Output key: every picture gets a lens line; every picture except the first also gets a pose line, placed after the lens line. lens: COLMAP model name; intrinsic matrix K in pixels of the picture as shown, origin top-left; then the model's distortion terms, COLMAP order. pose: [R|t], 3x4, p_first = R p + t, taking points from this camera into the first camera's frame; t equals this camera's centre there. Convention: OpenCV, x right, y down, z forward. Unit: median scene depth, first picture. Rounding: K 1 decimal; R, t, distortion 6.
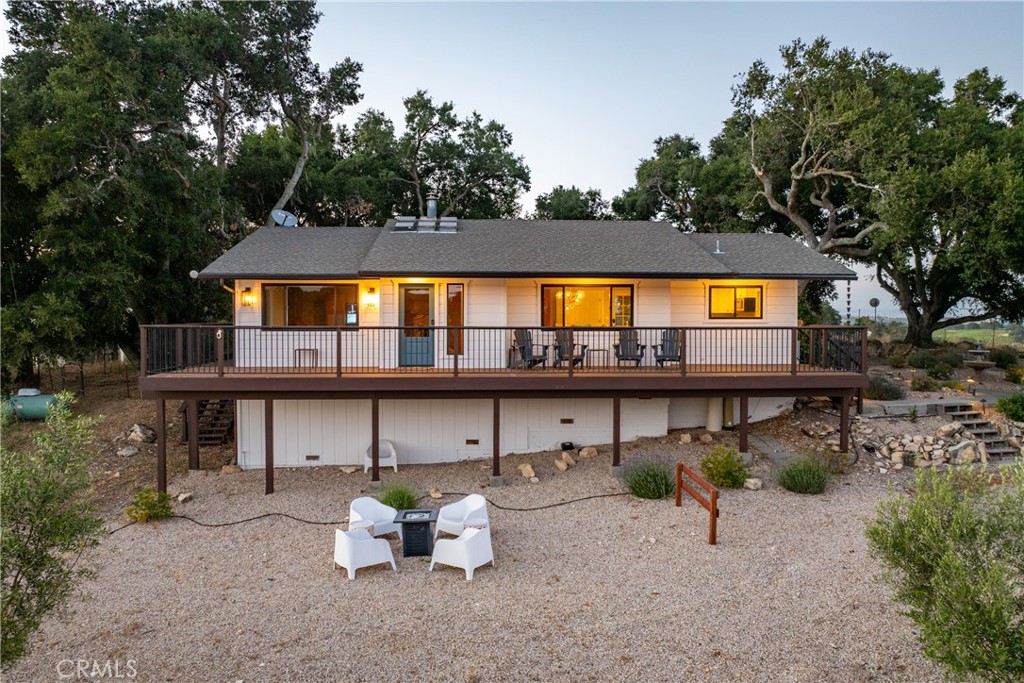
lens RADIAL K [[712.8, 0, 512.0], [0, 712.8, 341.5], [0, 0, 1]] dist [-0.033096, -0.001567]
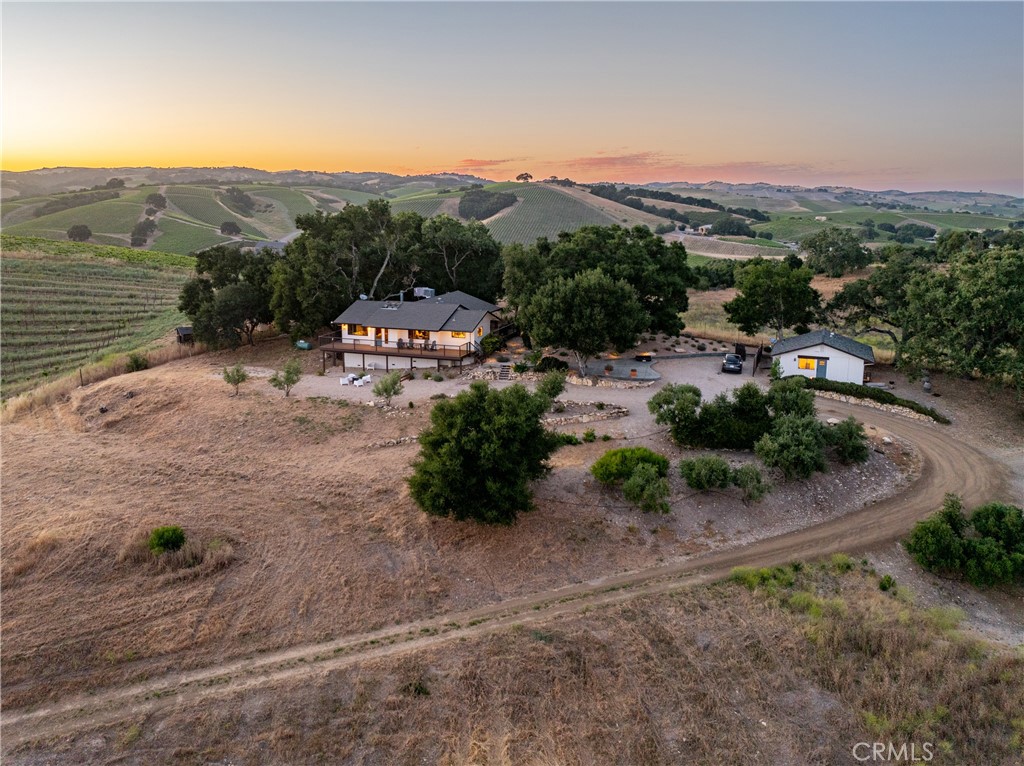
lens RADIAL K [[807.7, 0, 477.4], [0, 807.7, 380.4], [0, 0, 1]] dist [-0.034131, -0.003001]
pose [[0.910696, 0.086095, -0.404005, 2.206649], [-0.012758, 0.983435, 0.180813, -0.597849], [0.412879, -0.159512, 0.896709, -2.883299]]
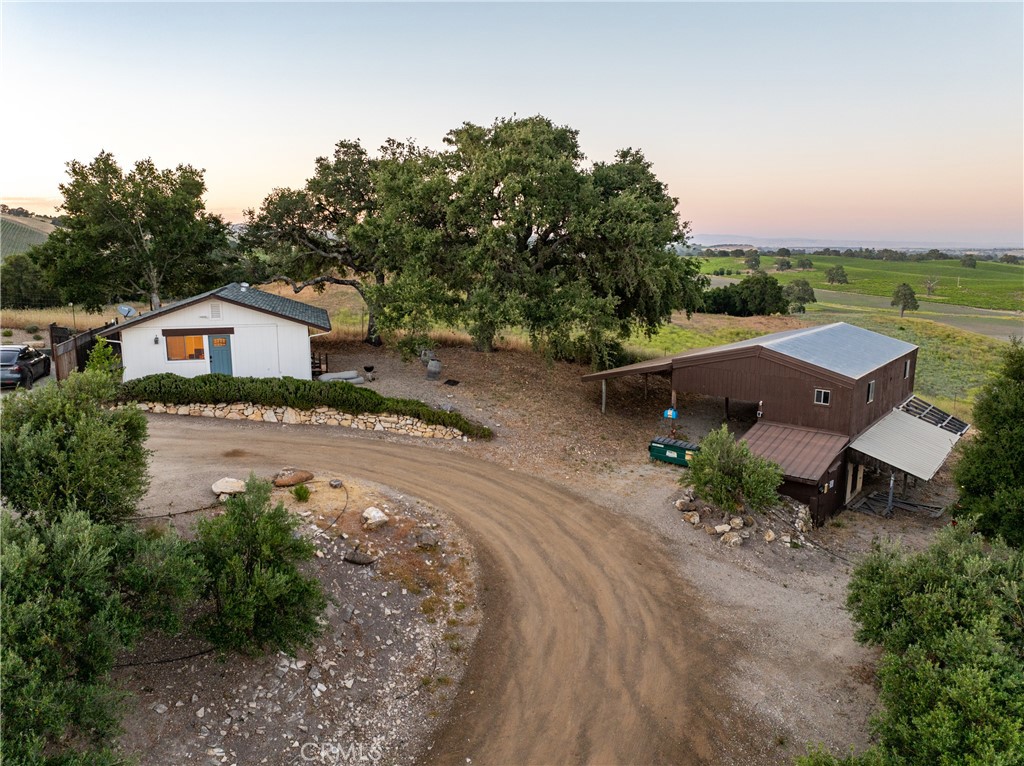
lens RADIAL K [[713.7, 0, 511.9], [0, 713.7, 396.0], [0, 0, 1]] dist [-0.040041, -0.001582]
pose [[0.968209, -0.050224, 0.245050, 2.385585], [0.008166, 0.985460, 0.169710, -0.118027], [-0.250010, -0.162314, 0.954541, -0.212452]]
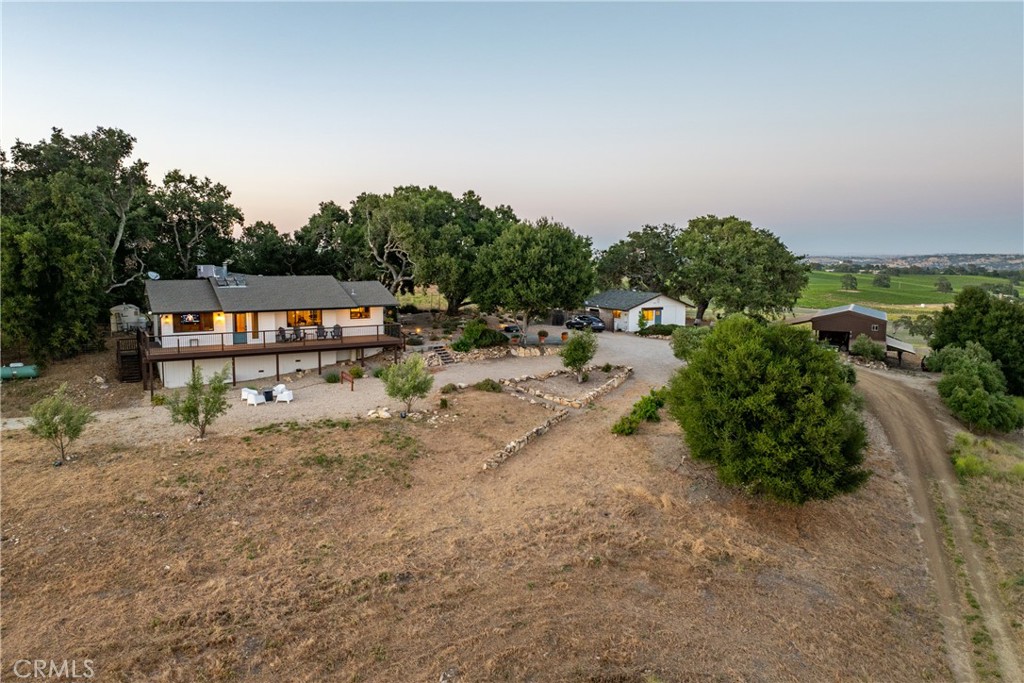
lens RADIAL K [[712.8, 0, 512.0], [0, 712.8, 341.5], [0, 0, 1]] dist [-0.033096, -0.001567]
pose [[0.885644, -0.053527, 0.461270, -0.427661], [0.012851, 0.995779, 0.090880, -0.186288], [-0.464188, -0.074559, 0.882593, -1.669533]]
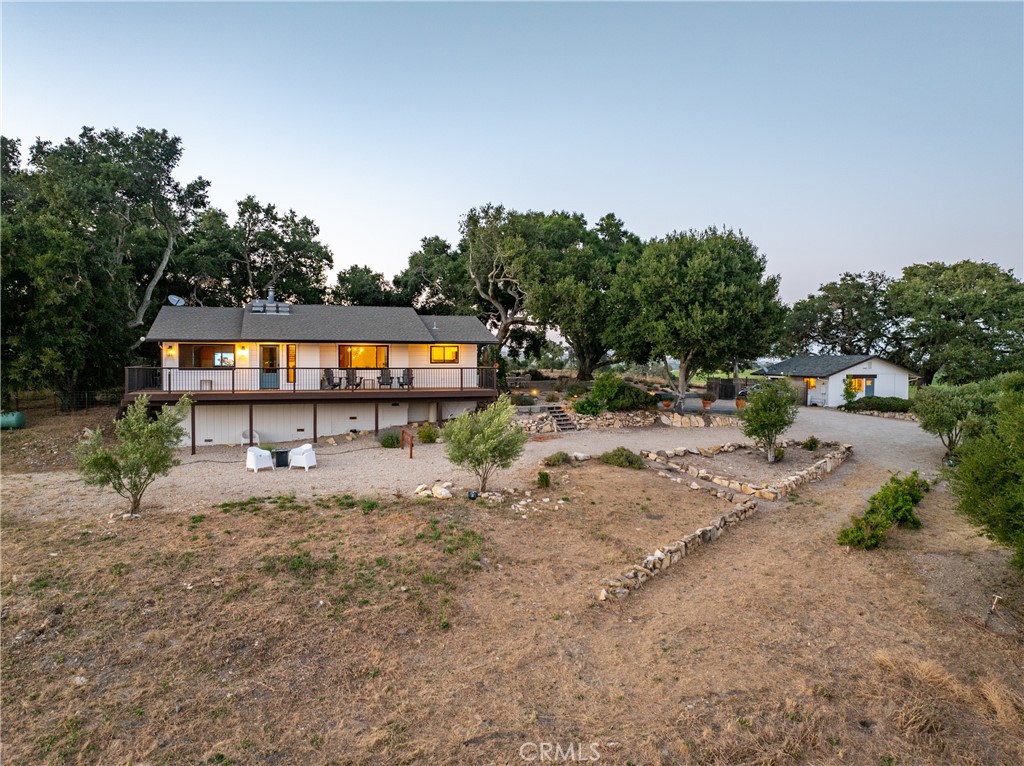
lens RADIAL K [[713.7, 0, 511.9], [0, 713.7, 396.0], [0, 0, 1]] dist [-0.040041, -0.001582]
pose [[0.964510, -0.009821, 0.263862, -0.013302], [0.005290, 0.999826, 0.017879, 0.022167], [-0.263992, -0.015849, 0.964395, -0.901857]]
